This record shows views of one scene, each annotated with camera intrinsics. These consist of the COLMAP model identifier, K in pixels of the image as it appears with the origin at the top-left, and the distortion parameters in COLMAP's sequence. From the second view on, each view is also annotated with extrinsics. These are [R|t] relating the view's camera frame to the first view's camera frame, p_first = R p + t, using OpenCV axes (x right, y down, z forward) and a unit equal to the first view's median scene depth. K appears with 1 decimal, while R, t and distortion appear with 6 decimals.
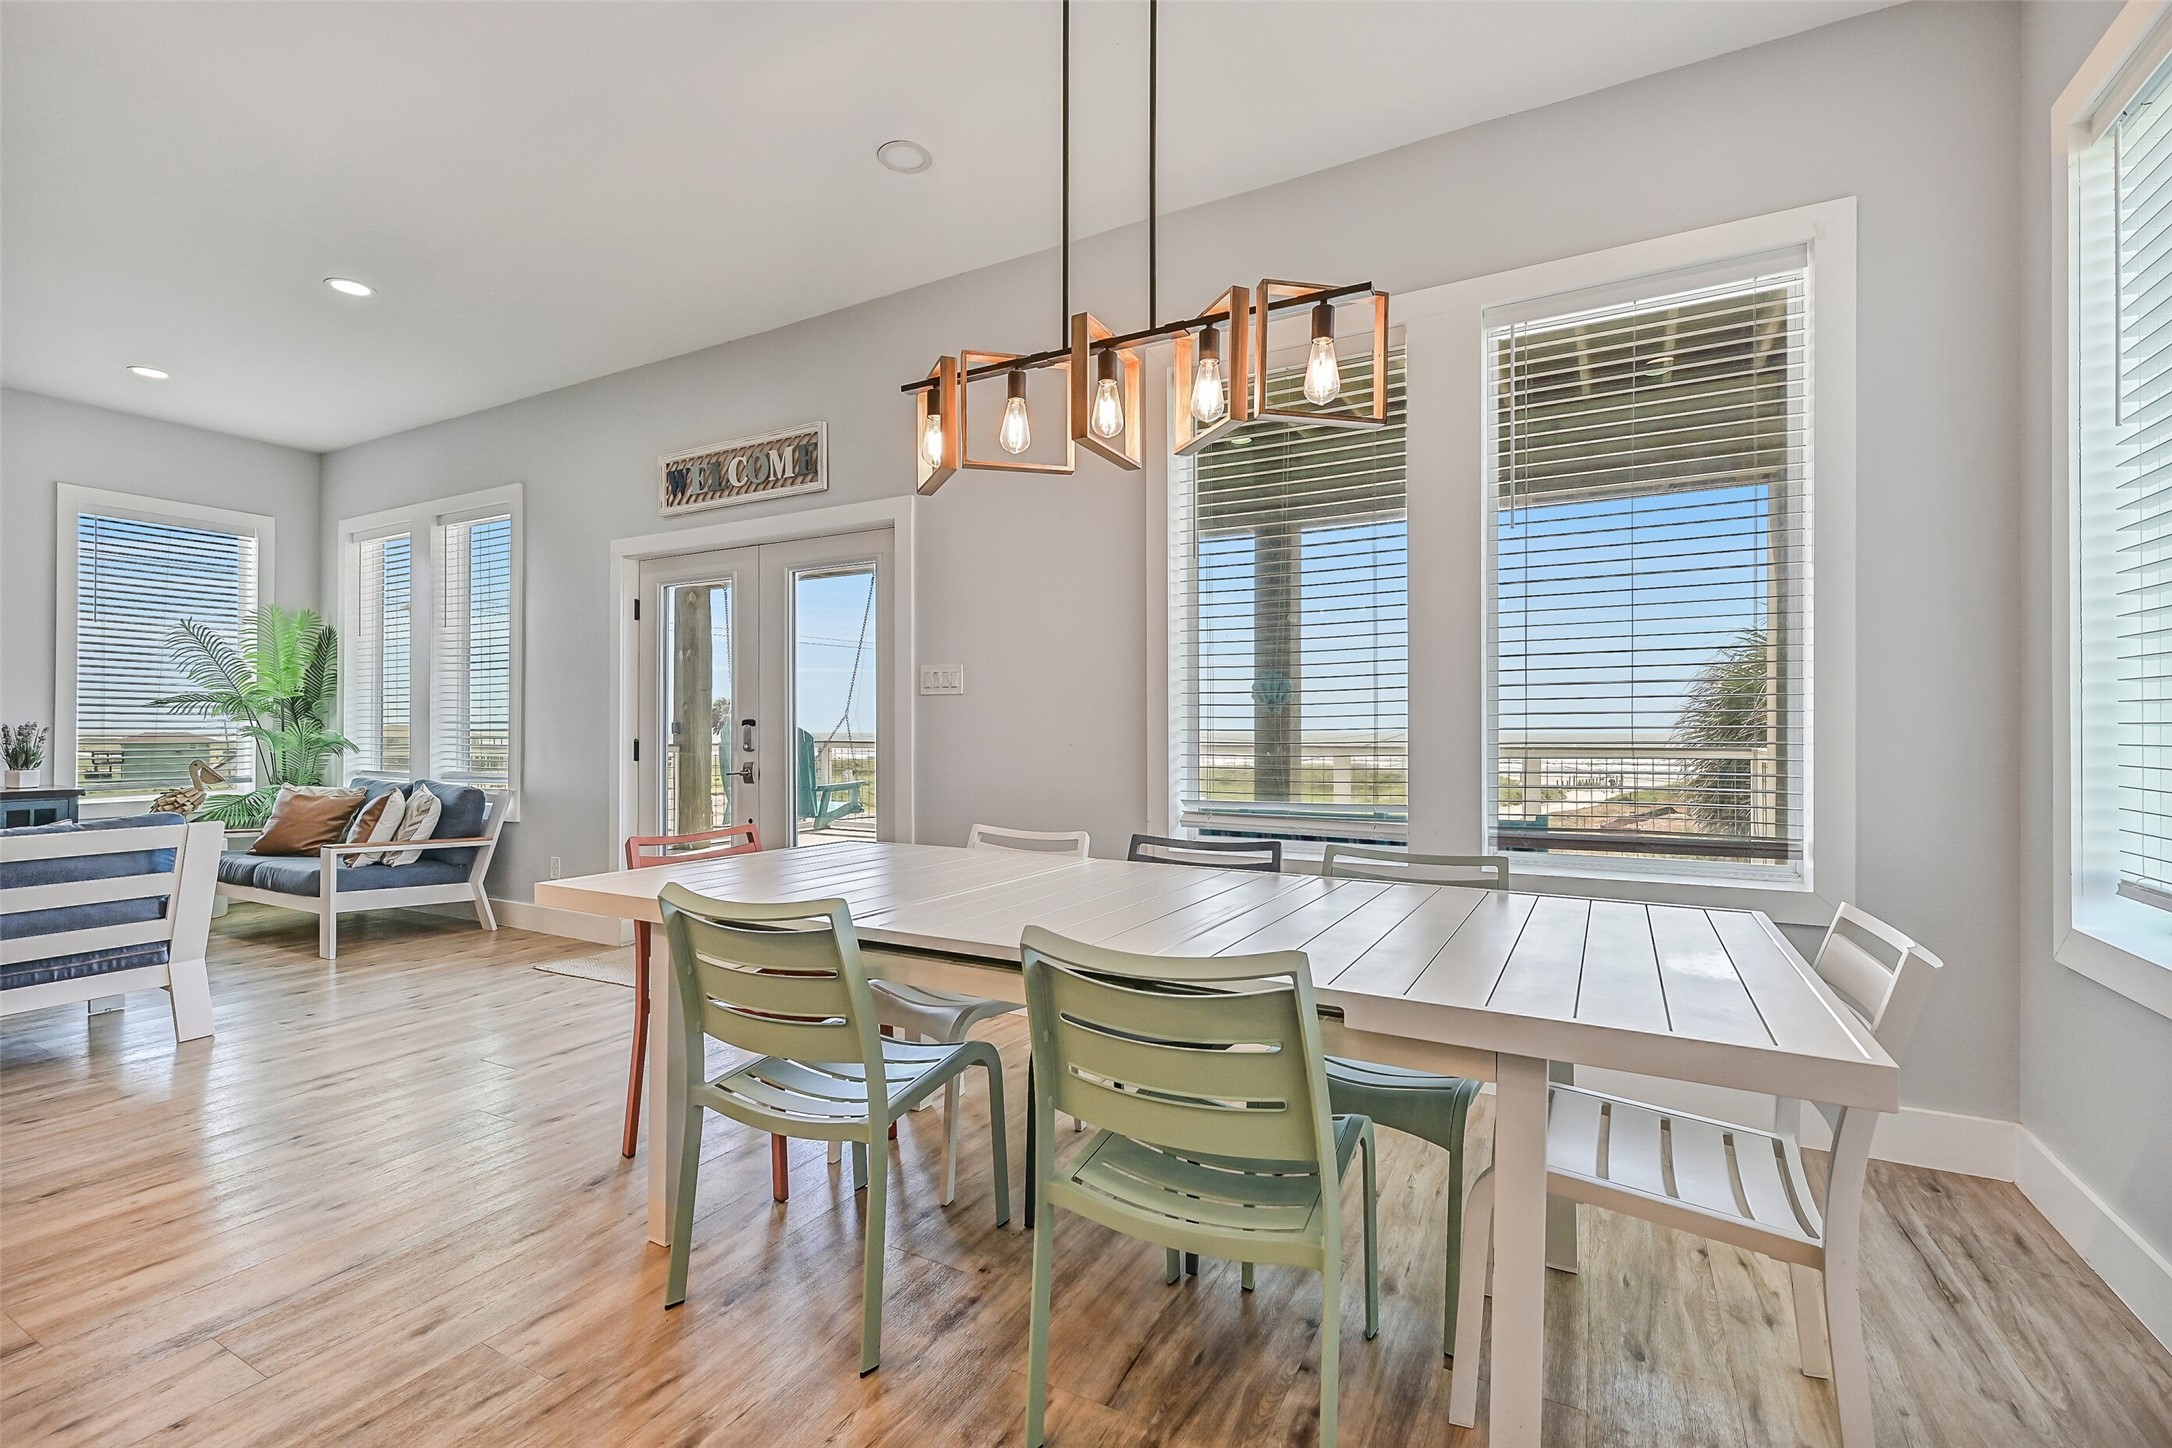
lens RADIAL K [[955.4, 0, 1089.7], [0, 955.4, 721.8], [0, 0, 1]] dist [-0.002656, -0.000111]
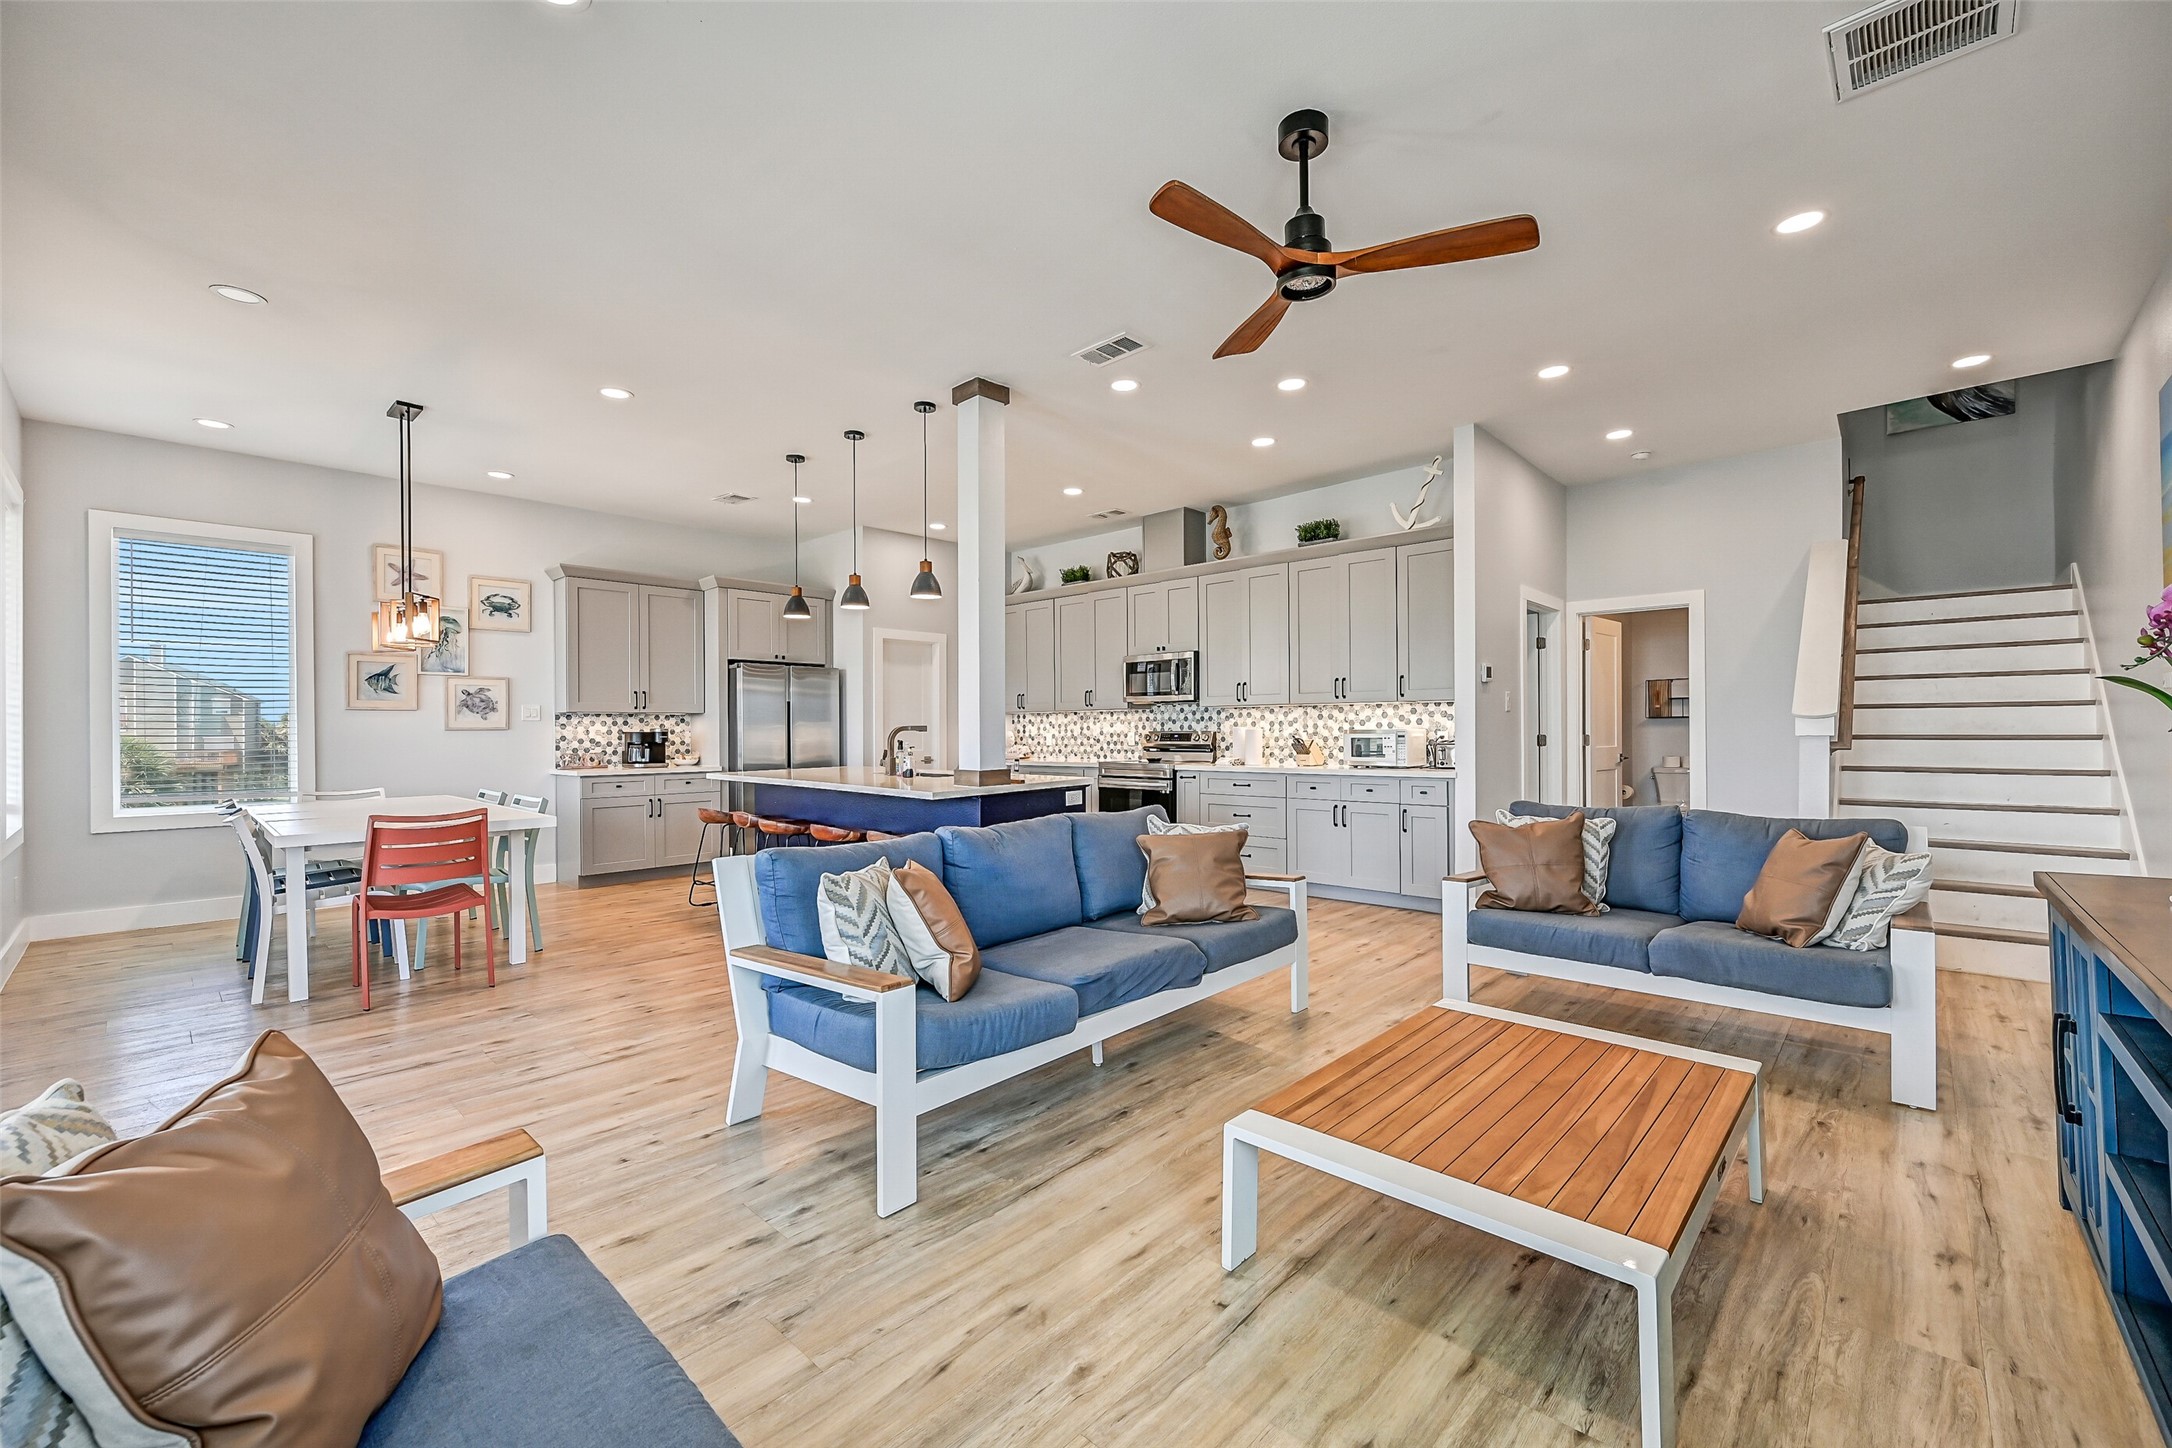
lens RADIAL K [[870.2, 0, 1069.6], [0, 870.2, 712.0], [0, 0, 1]] dist [-0.000345, 0.001734]
pose [[-0.963894, 0.011826, 0.266022, -1.049976], [0.002556, 0.999378, -0.035165, 0.004271], [-0.266272, -0.033215, -0.963325, 1.233773]]
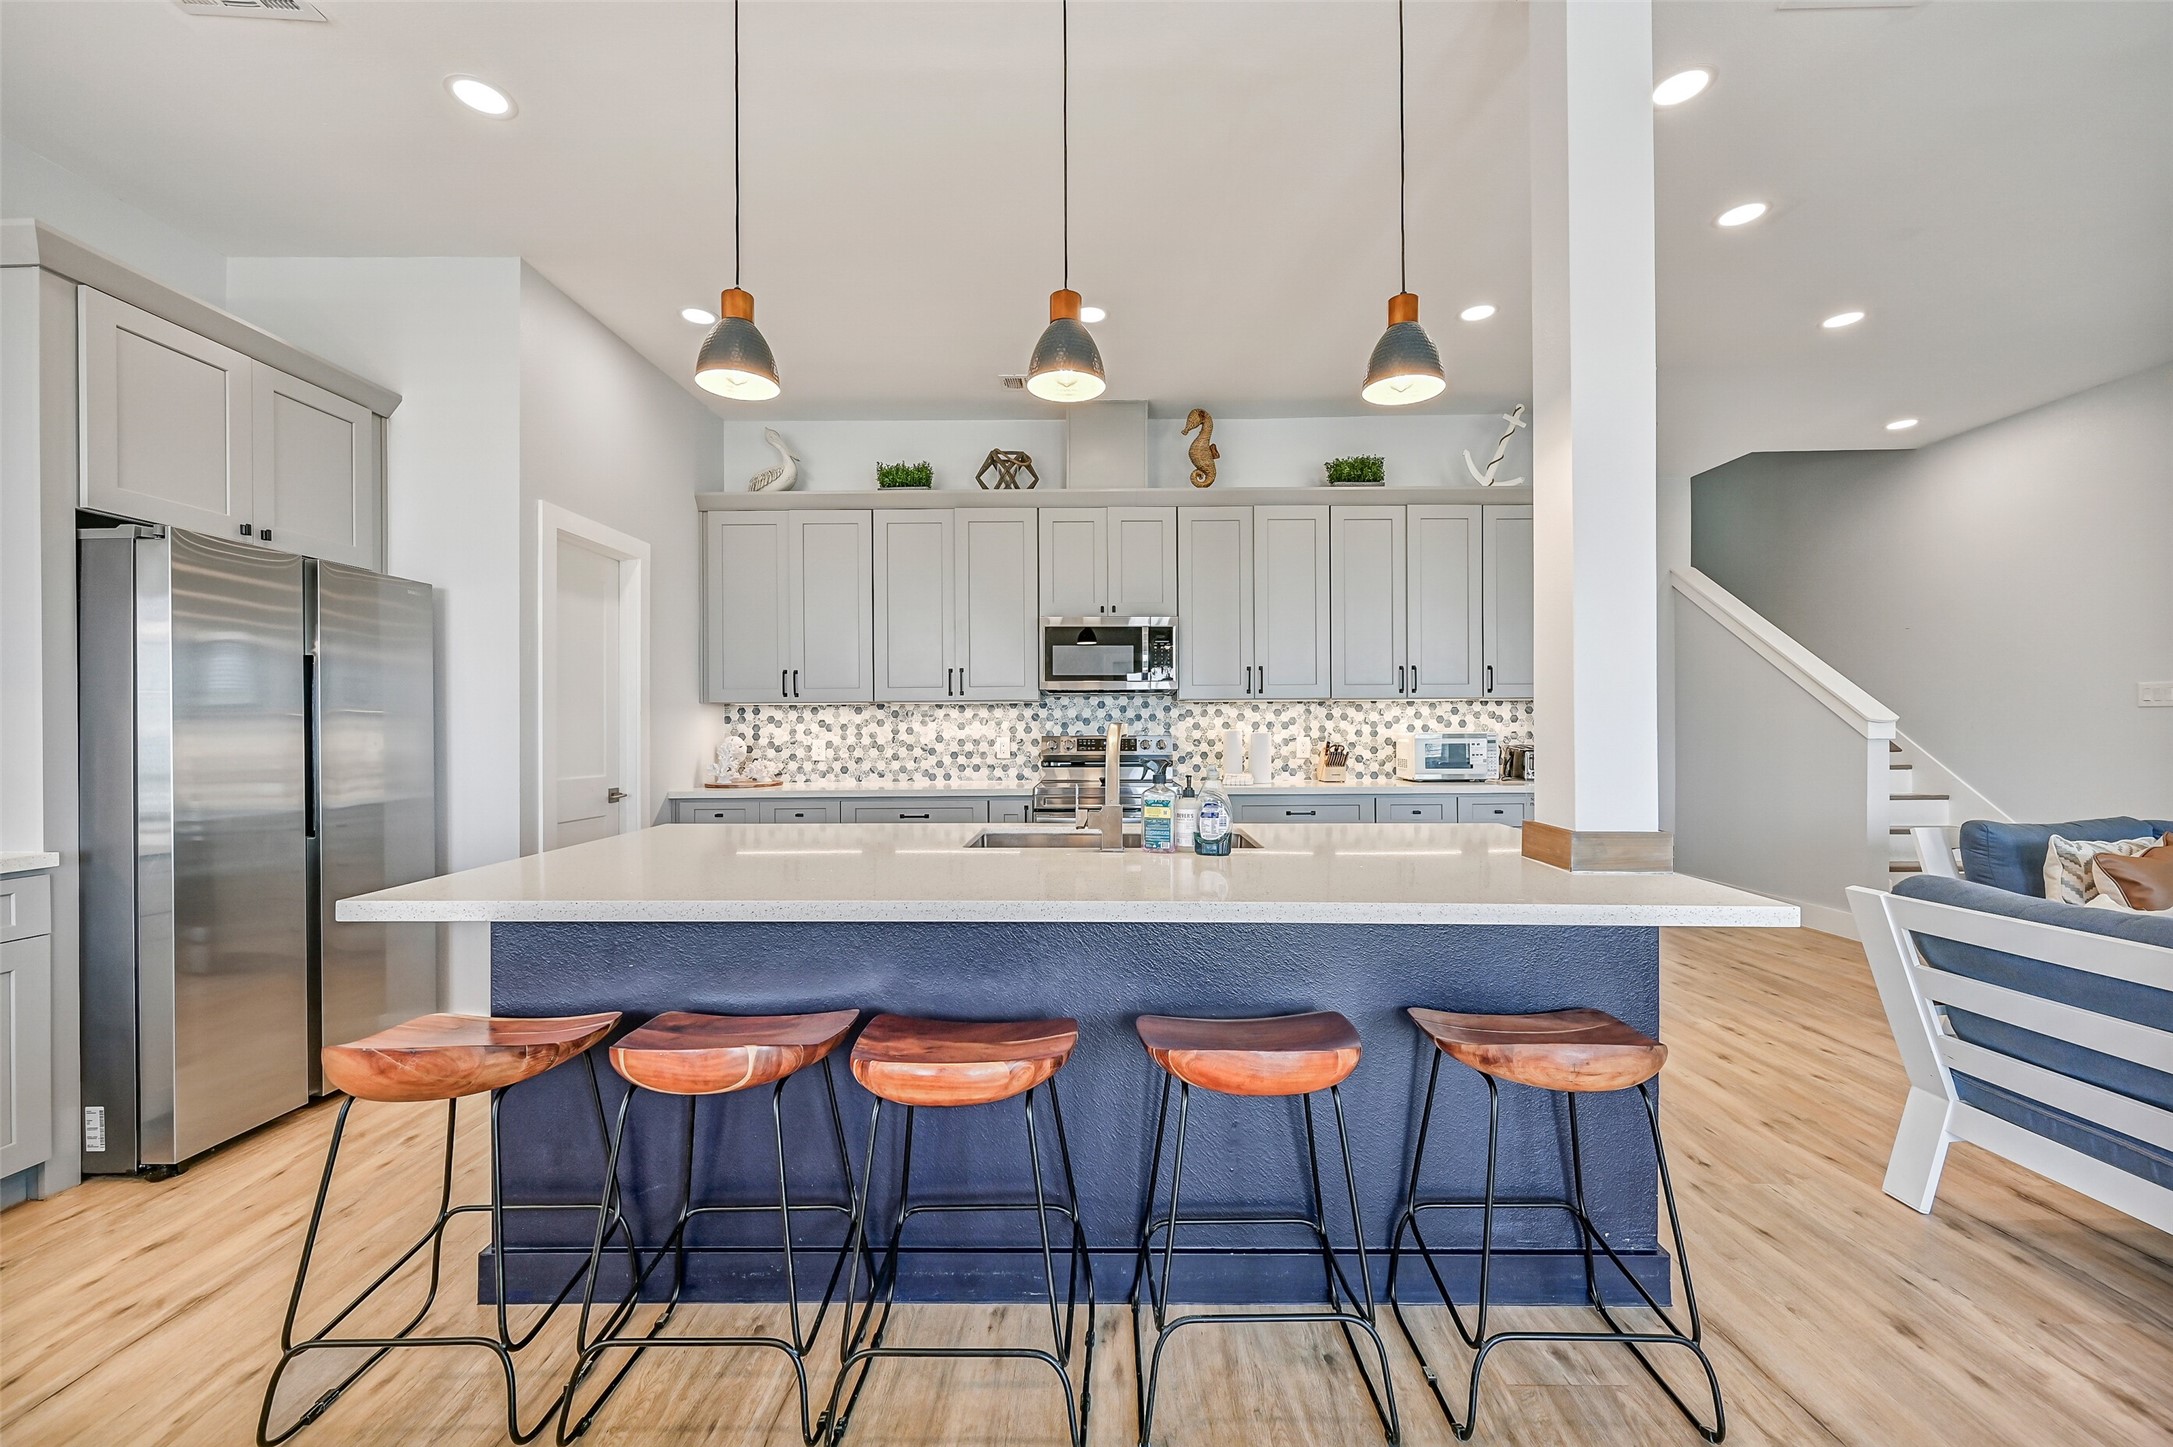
lens RADIAL K [[870.6, 0, 1074.5], [0, 870.6, 721.5], [0, 0, 1]] dist [-0.000345, 0.001734]
pose [[-0.884182, 0.000600, -0.467143, -0.273210], [0.012290, 0.999683, -0.021978, -0.011141], [0.466982, -0.025174, -0.883909, 0.556104]]
